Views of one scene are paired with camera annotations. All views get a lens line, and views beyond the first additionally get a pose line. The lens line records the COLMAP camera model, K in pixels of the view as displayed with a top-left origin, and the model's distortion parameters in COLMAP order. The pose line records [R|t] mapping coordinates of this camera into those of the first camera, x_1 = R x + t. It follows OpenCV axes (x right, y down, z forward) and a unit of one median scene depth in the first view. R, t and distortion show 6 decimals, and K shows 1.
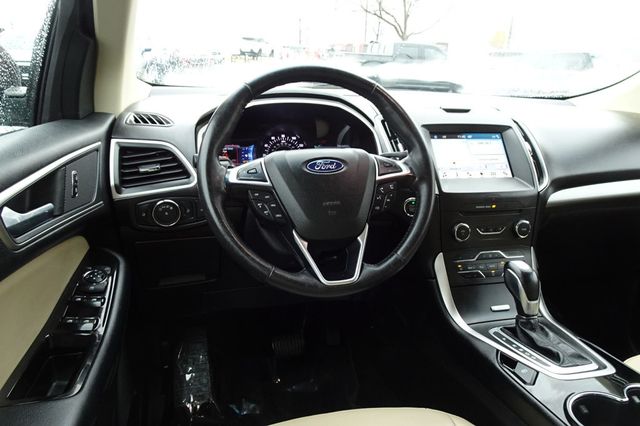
lens RADIAL K [[449.3, 0, 319.3], [0, 449.3, 212.6], [0, 0, 1]] dist [0.004974, 0.001116]
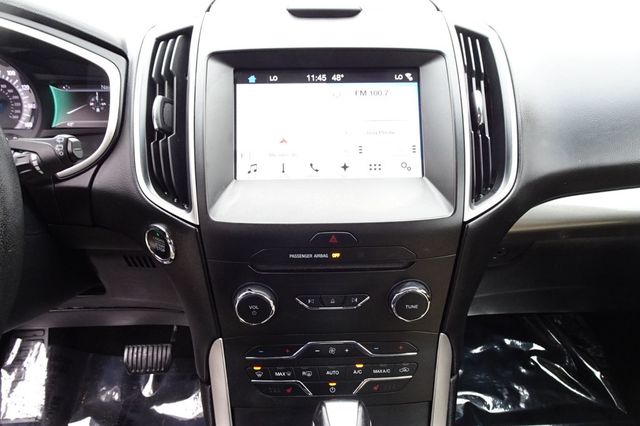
lens RADIAL K [[449.3, 0, 320.7], [0, 449.3, 213.2], [0, 0, 1]] dist [0.004974, 0.001116]
pose [[0.973242, 0.082513, -0.214458, 0.436745], [-0.031085, 0.972002, 0.232908, -0.145522], [0.227672, -0.220009, 0.948558, 0.558460]]
